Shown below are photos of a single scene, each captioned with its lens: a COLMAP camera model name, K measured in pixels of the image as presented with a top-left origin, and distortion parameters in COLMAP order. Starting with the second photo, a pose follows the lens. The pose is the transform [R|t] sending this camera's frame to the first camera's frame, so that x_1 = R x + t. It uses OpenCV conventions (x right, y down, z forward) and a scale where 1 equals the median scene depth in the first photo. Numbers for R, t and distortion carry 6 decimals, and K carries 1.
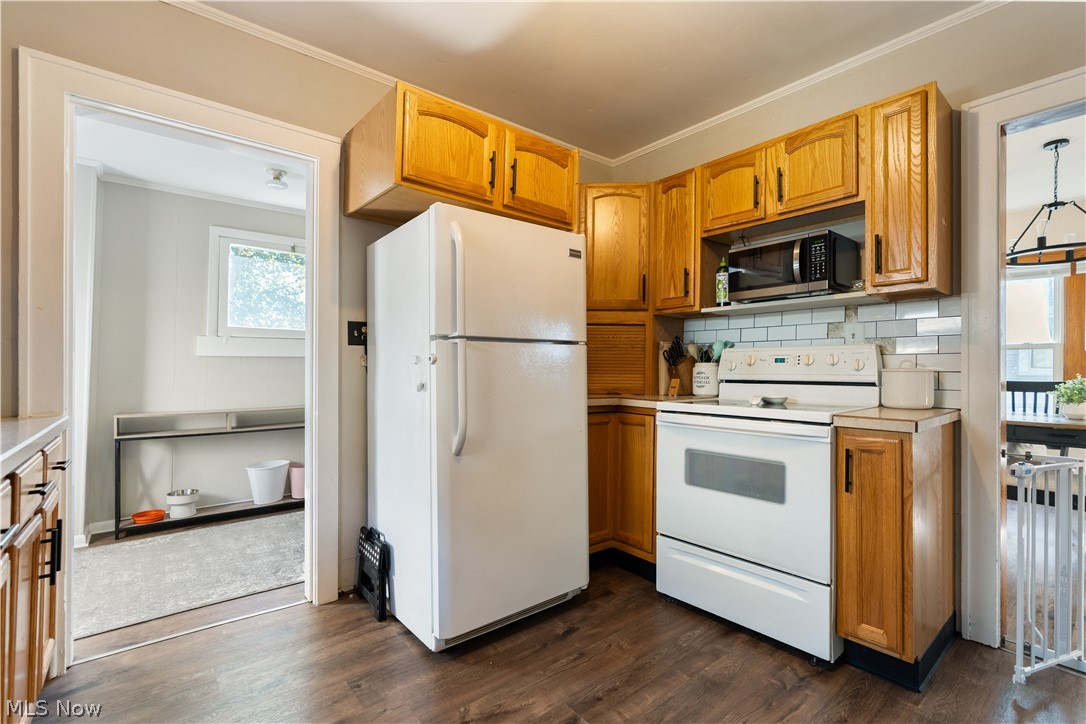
lens RADIAL K [[490.0, 0, 542.7], [0, 490.0, 368.7], [0, 0, 1]] dist [-0.012962, -0.000023]
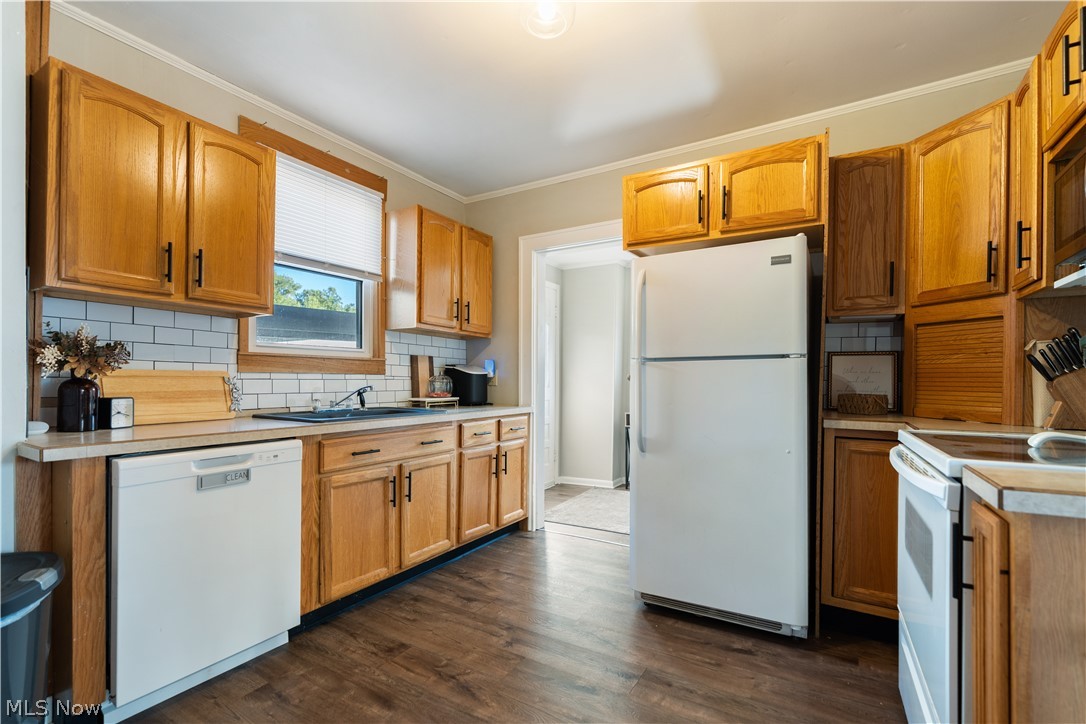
lens RADIAL K [[484.8, 0, 543.2], [0, 484.8, 384.2], [0, 0, 1]] dist [-0.000048, 0.000026]
pose [[0.343416, -0.001078, -0.939183, 0.768646], [-0.000054, 0.999999, -0.001167, 0.001038], [0.939183, 0.000451, 0.343416, 0.262250]]
